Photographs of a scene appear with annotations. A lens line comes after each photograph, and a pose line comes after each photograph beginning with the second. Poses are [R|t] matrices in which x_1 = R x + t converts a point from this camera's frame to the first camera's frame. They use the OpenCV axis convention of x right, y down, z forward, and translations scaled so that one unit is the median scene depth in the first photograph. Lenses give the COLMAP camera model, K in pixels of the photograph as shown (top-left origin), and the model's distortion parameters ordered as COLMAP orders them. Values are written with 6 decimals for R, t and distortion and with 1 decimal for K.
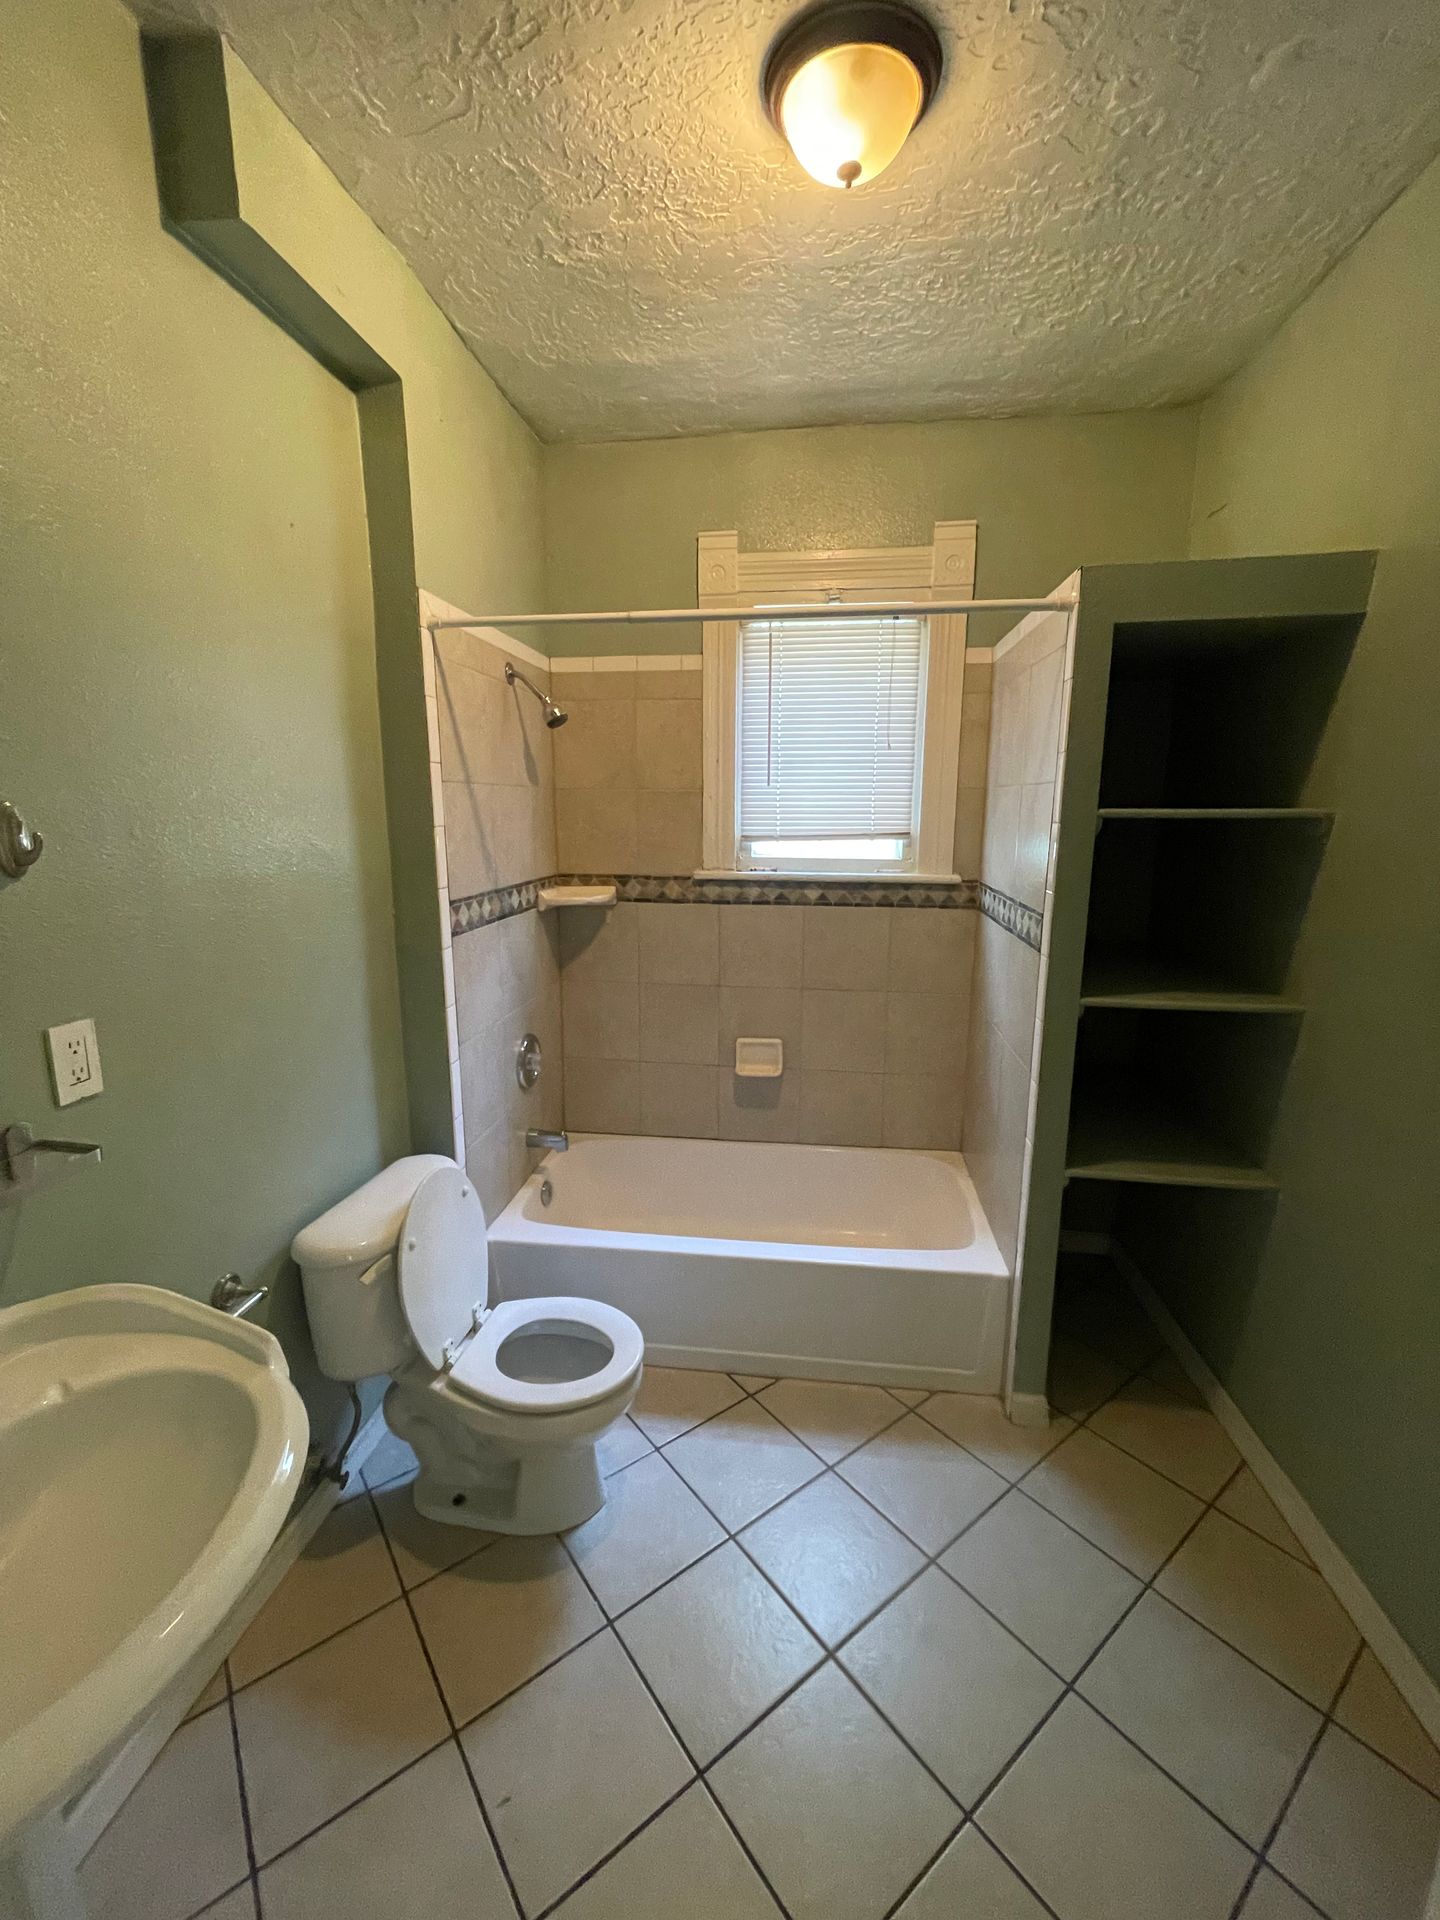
lens RADIAL K [[777.6, 0, 721.5], [0, 777.6, 957.8], [0, 0, 1]] dist [-0.000476, 0.001045]
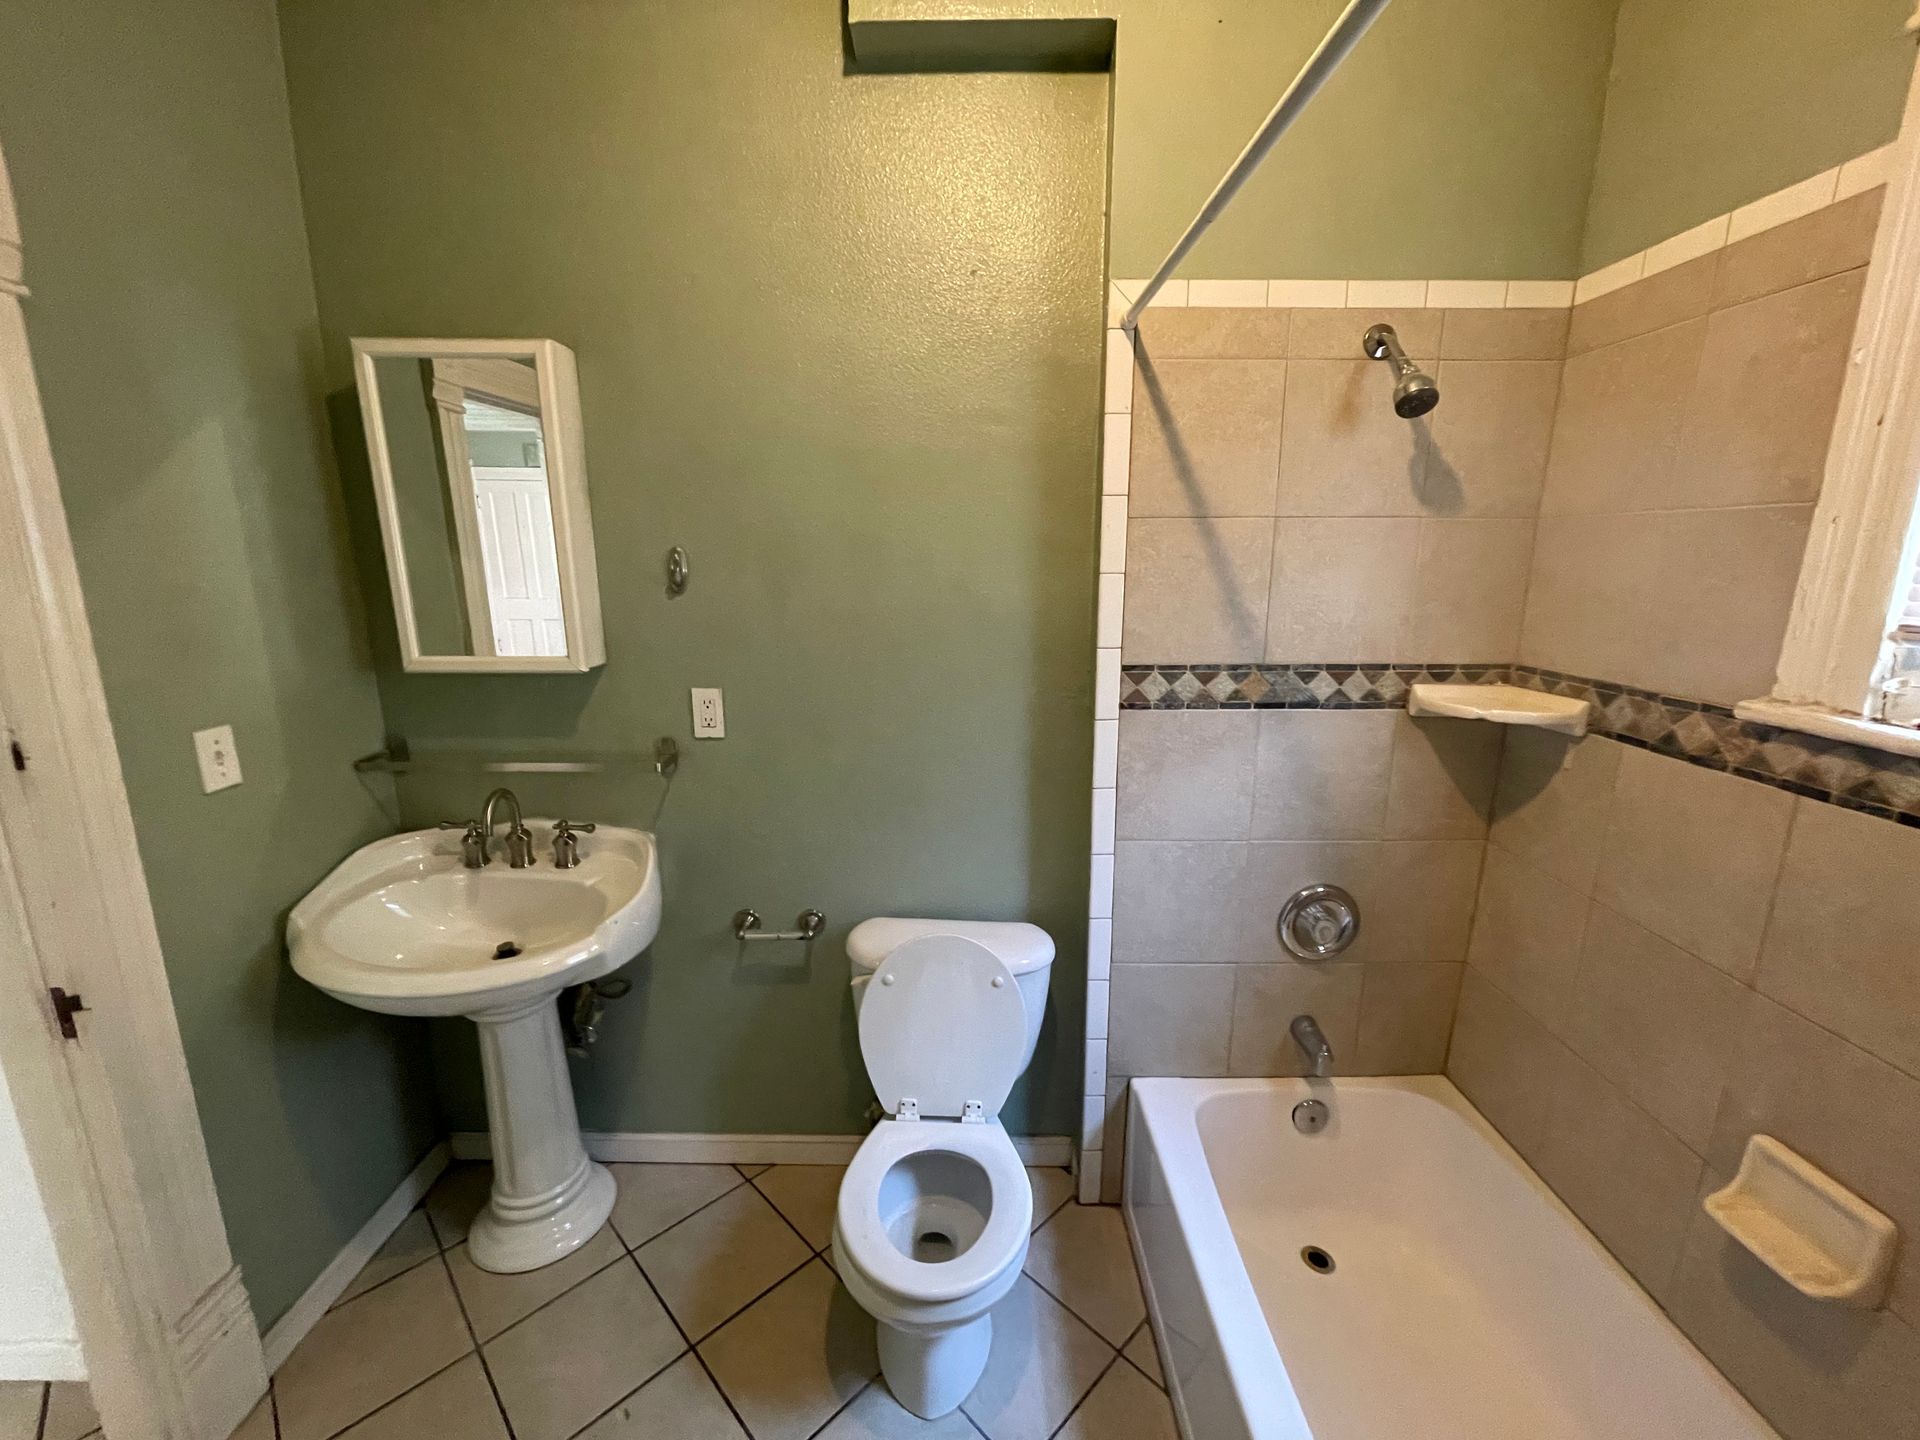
lens RADIAL K [[777.6, 0, 959.6], [0, 777.6, 719.0], [0, 0, 1]] dist [-0.000476, 0.001045]
pose [[0.128607, 0.204586, -0.970363, 0.319374], [-0.186808, 0.965970, 0.178901, -0.097336], [0.973942, 0.158263, 0.162448, 0.518720]]
